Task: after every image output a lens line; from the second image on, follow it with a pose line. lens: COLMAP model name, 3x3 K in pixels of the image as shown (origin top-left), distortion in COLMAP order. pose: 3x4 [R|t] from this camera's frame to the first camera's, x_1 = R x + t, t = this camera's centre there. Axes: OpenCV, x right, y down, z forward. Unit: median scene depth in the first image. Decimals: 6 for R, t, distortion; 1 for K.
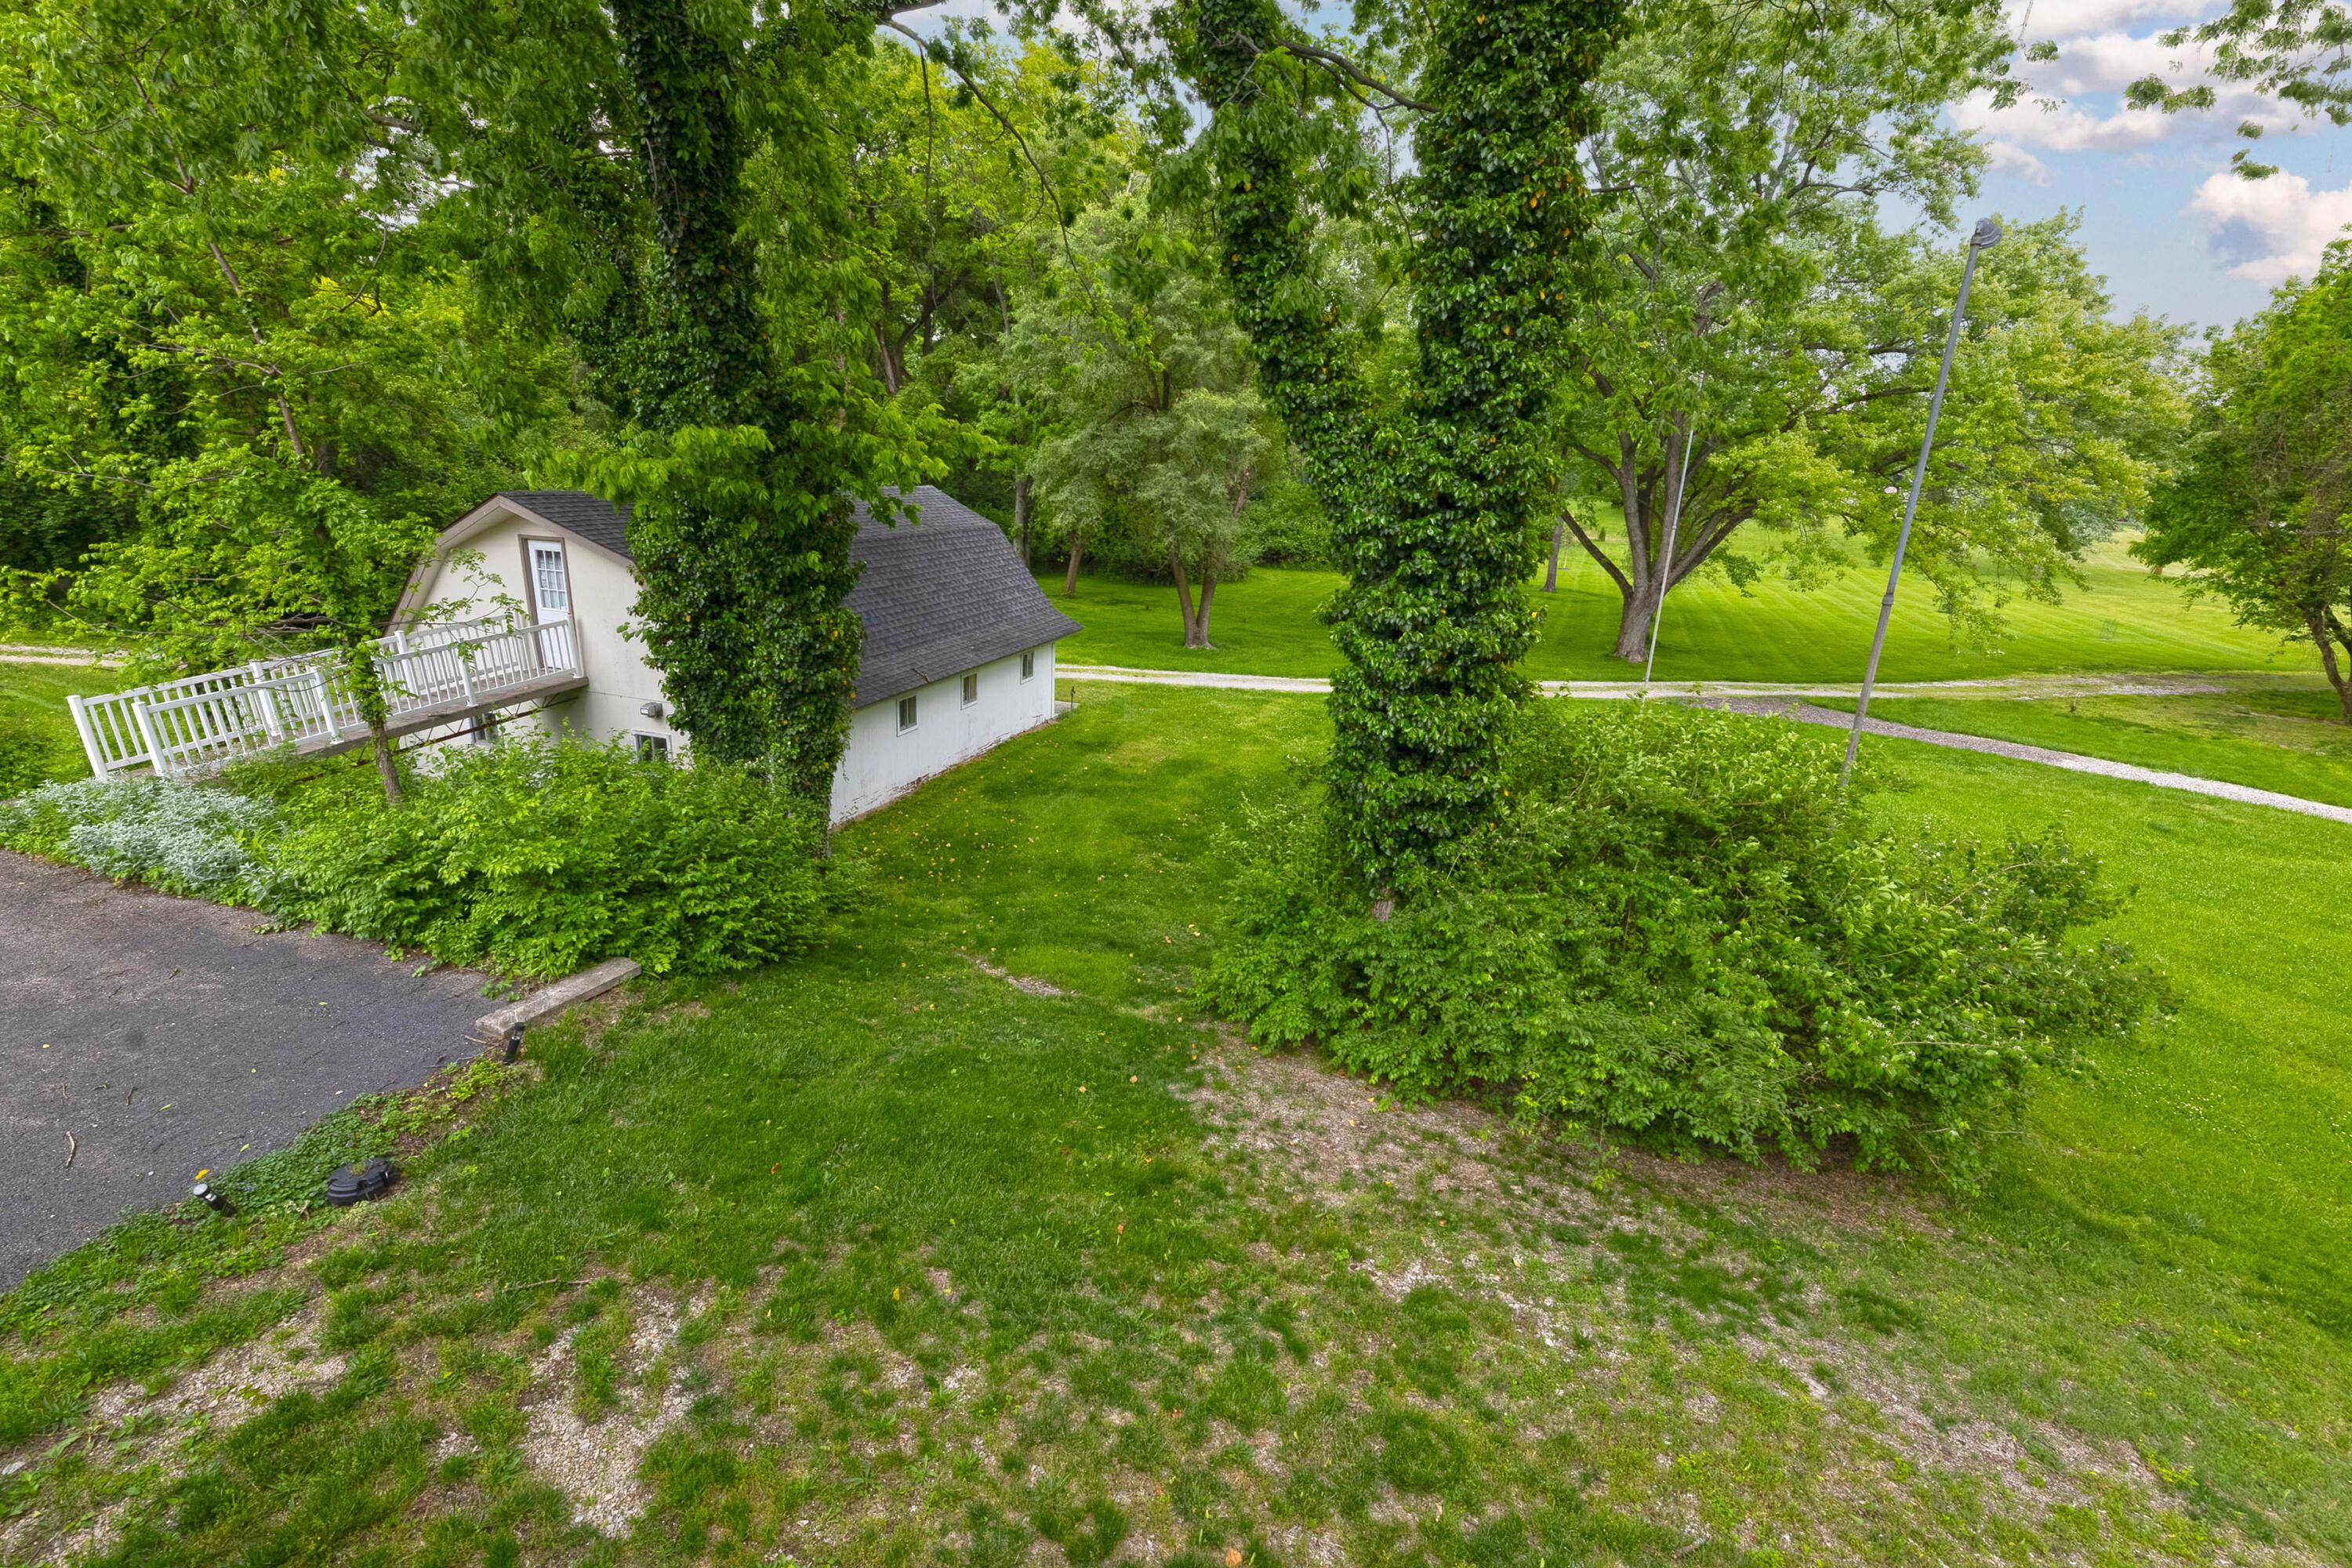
lens RADIAL K [[993.3, 0, 1165.8], [0, 993.3, 751.3], [0, 0, 1]] dist [-0.002177, 0.000318]
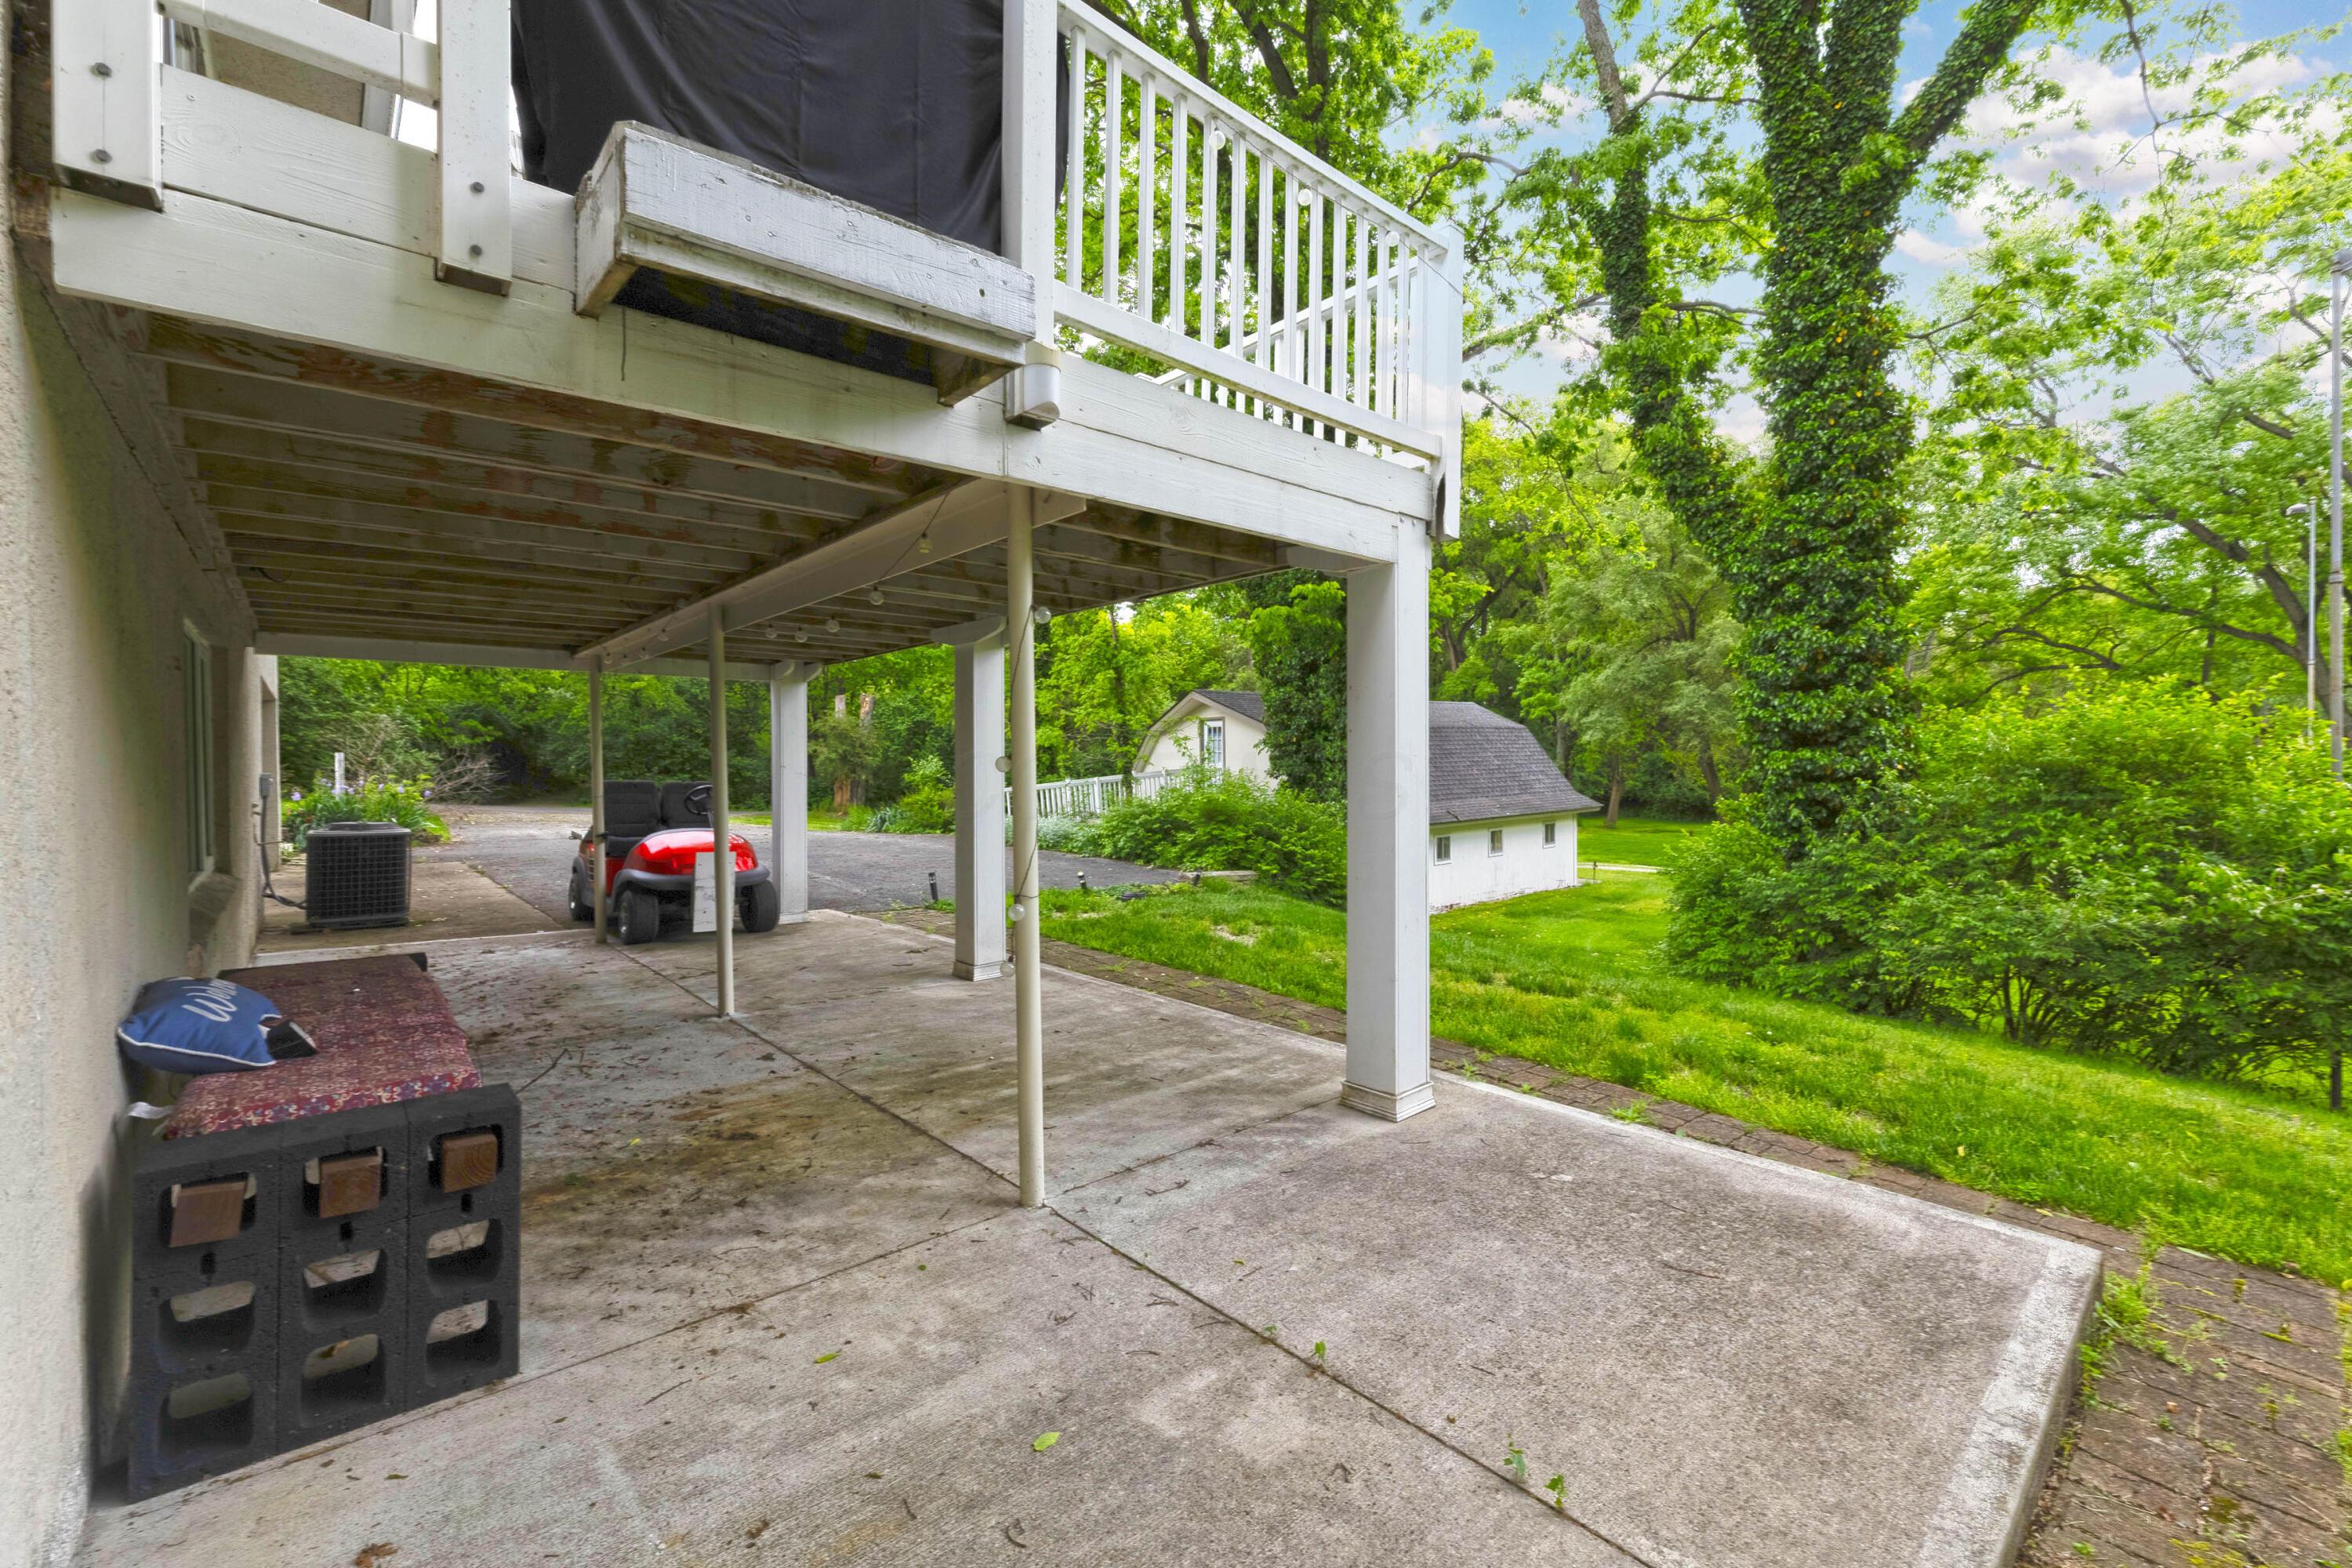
lens RADIAL K [[950.5, 0, 1200.4], [0, 950.5, 778.4], [0, 0, 1]] dist [-0.001281, -0.000037]
pose [[0.861349, -0.048858, -0.505659, 0.134397], [-0.092453, 0.963666, -0.250599, 0.298776], [0.499530, 0.262603, 0.825536, -0.272023]]
